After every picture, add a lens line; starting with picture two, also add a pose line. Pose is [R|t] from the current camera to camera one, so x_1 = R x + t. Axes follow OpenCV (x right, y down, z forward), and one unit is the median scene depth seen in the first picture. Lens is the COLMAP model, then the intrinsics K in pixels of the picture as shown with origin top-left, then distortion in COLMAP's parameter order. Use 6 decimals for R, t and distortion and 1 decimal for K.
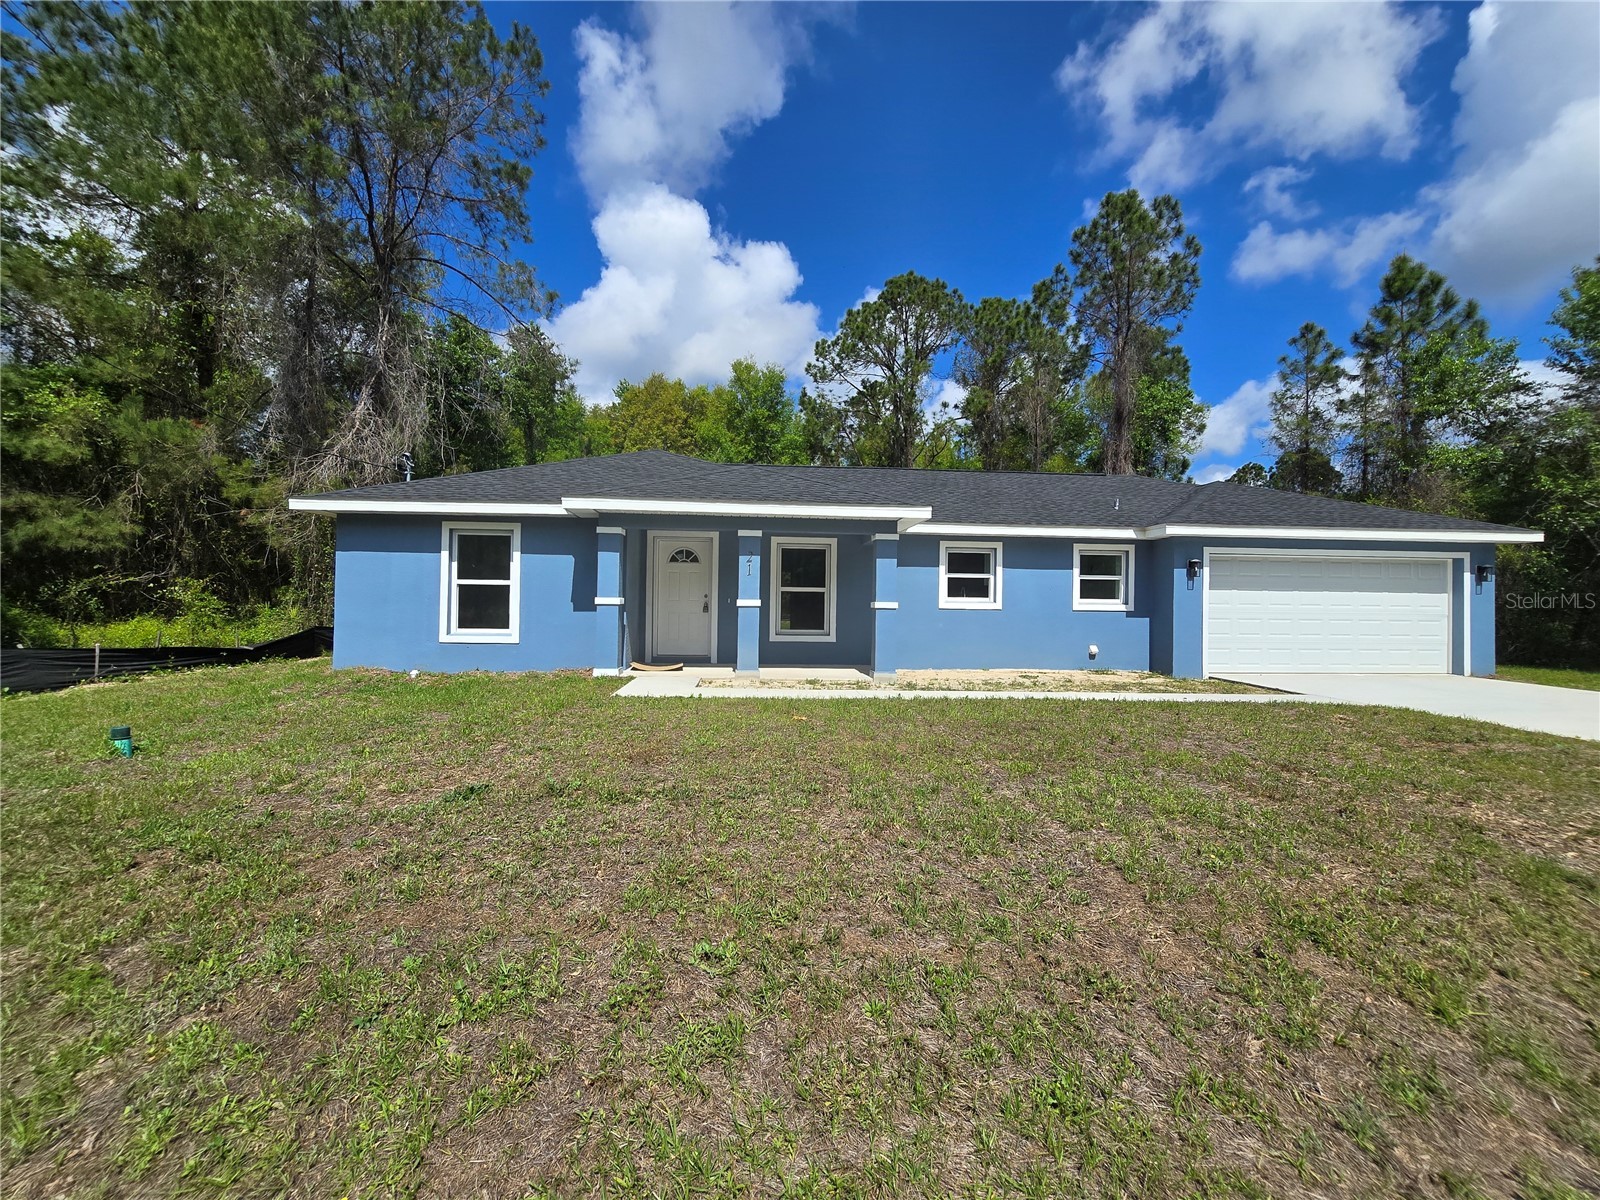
lens RADIAL K [[652.3, 0, 796.6], [0, 652.3, 597.8], [0, 0, 1]] dist [-0.000730, -0.000310]
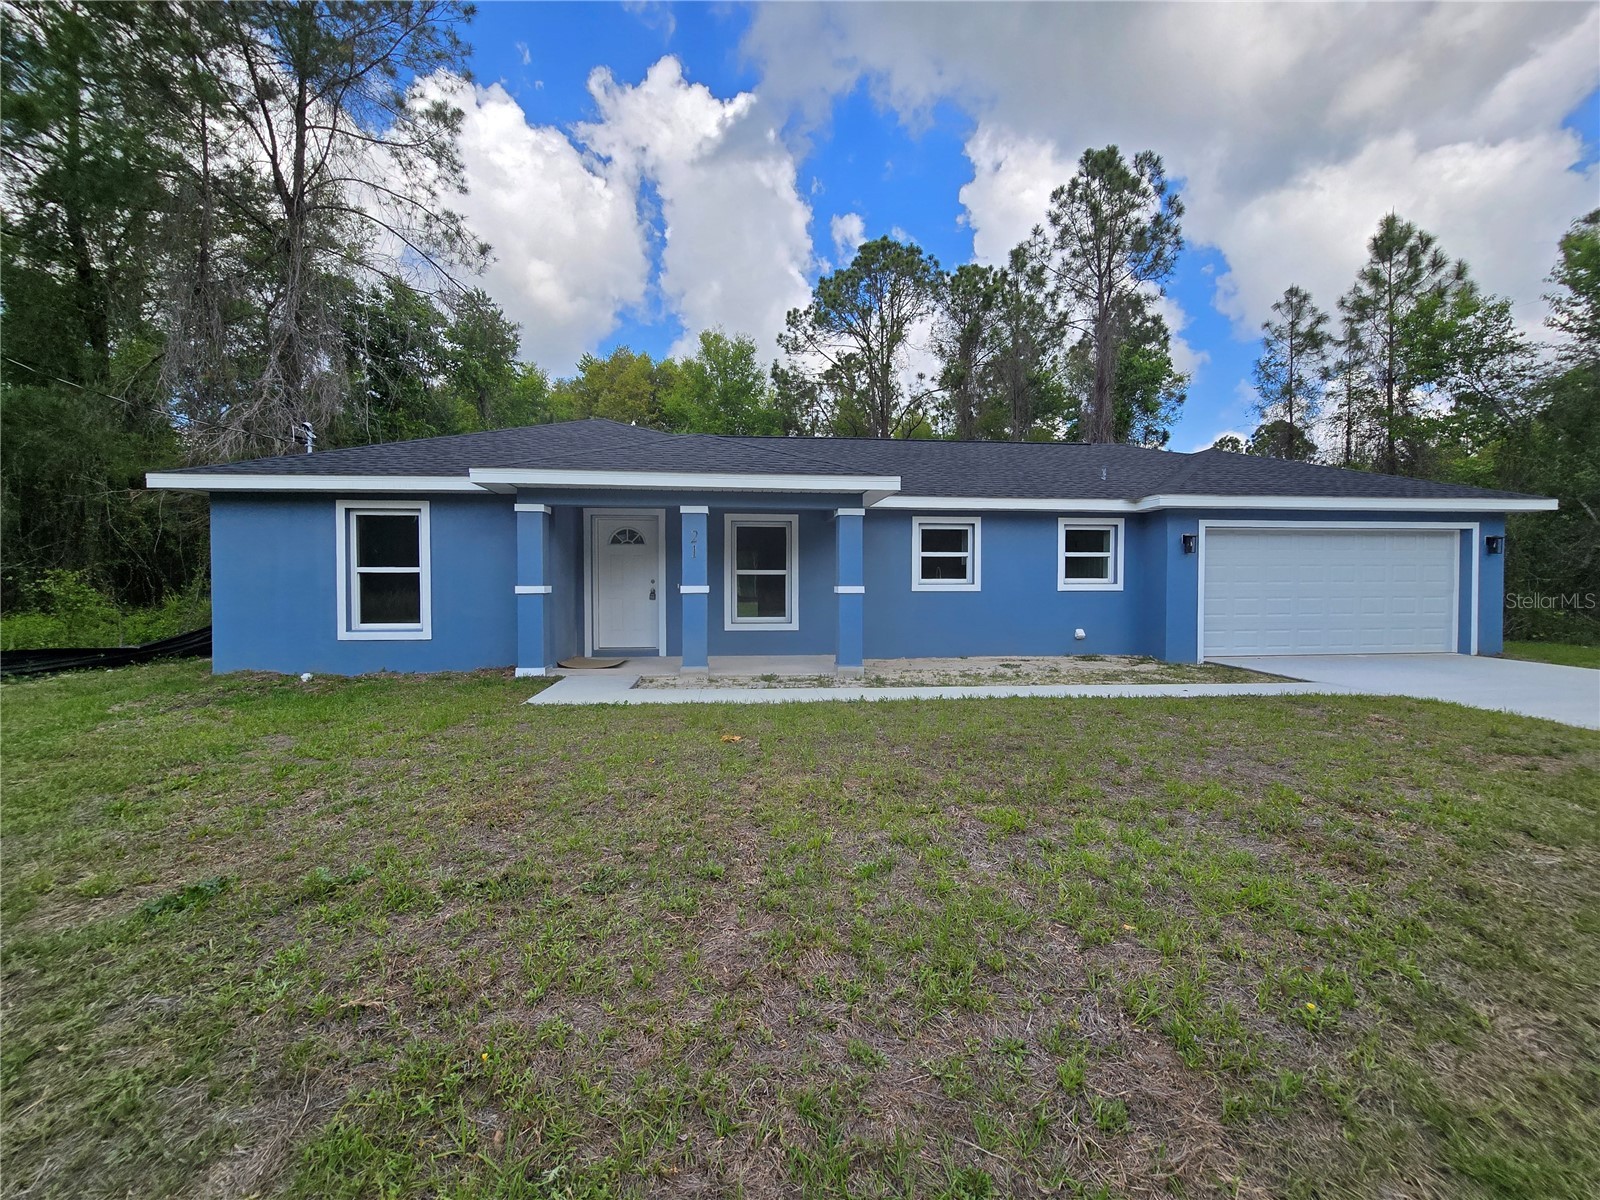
lens RADIAL K [[655.0, 0, 801.1], [0, 655.0, 596.1], [0, 0, 1]] dist [-0.002879, -0.000593]
pose [[0.999220, -0.015783, 0.036195, 0.030936], [0.014726, 0.999462, 0.029305, -0.005652], [-0.036638, -0.028749, 0.998915, 0.095177]]
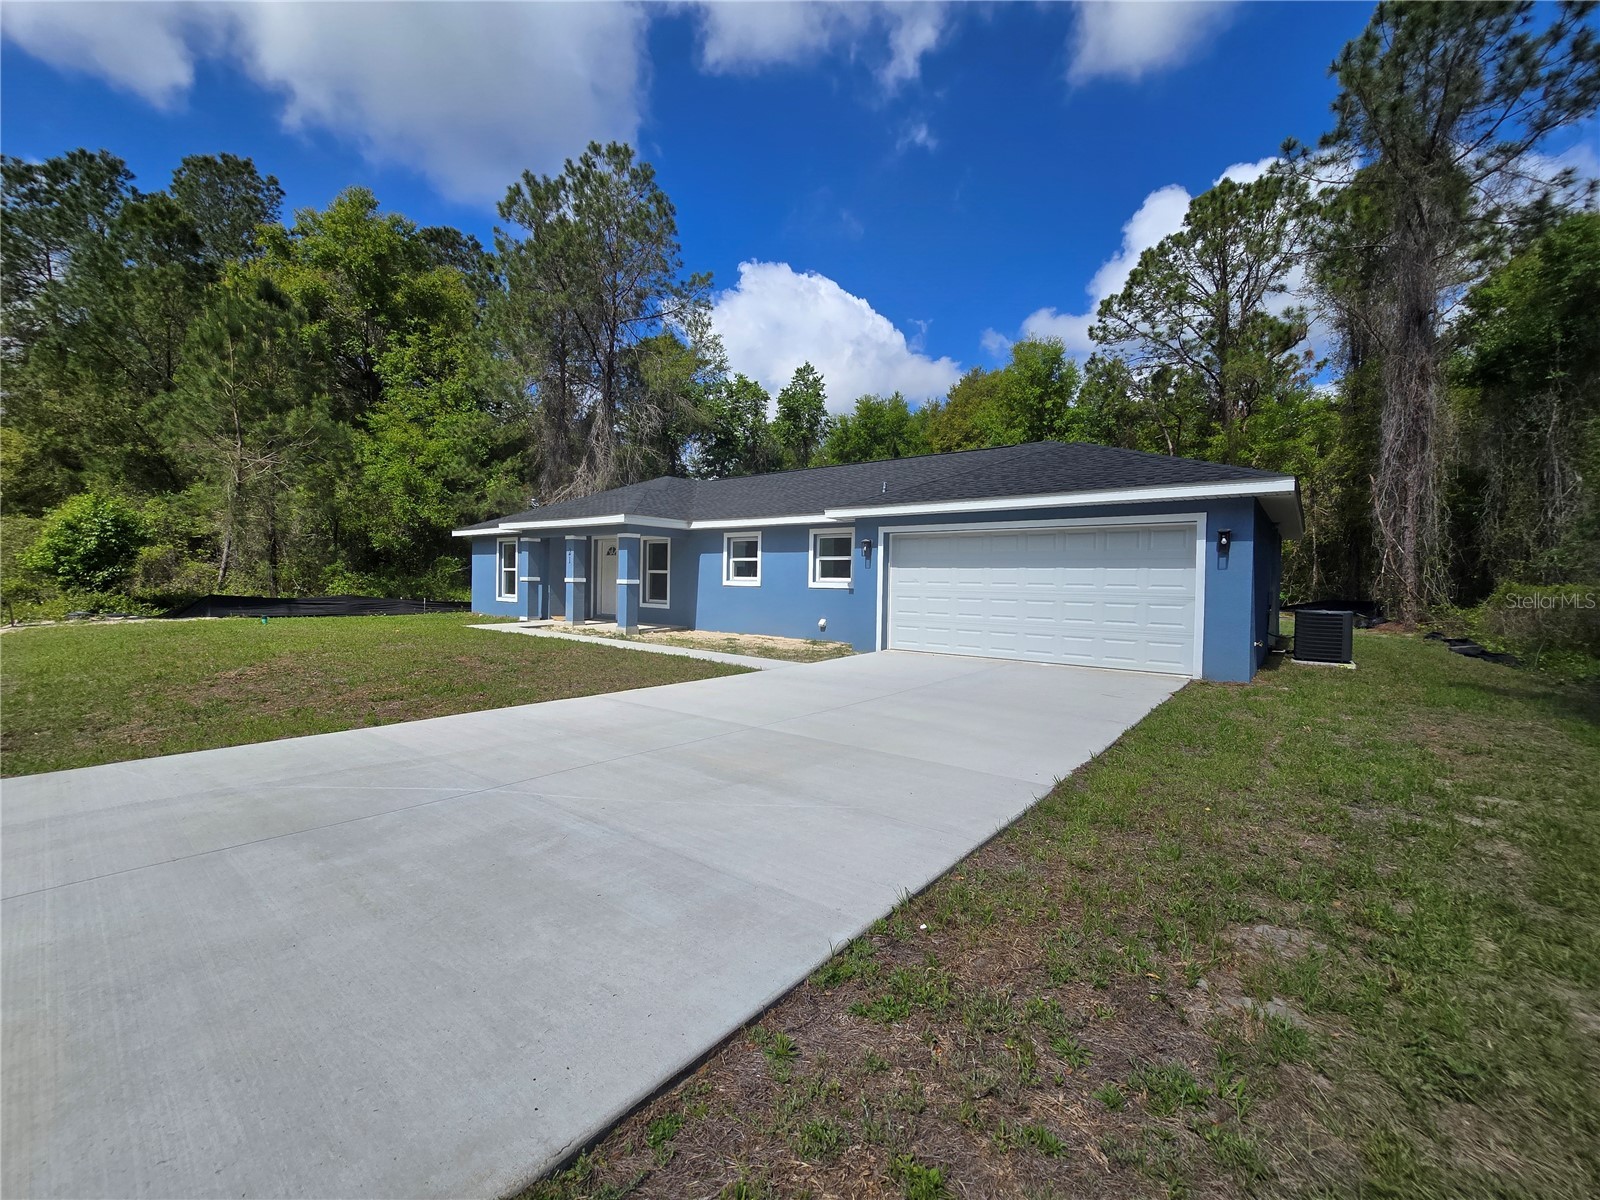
lens RADIAL K [[655.0, 0, 801.1], [0, 655.0, 596.1], [0, 0, 1]] dist [-0.002879, -0.000593]
pose [[0.746307, 0.014213, -0.665450, 1.175400], [-0.002649, 0.999827, 0.018384, 0.013168], [0.665596, -0.011958, 0.746216, 0.132685]]
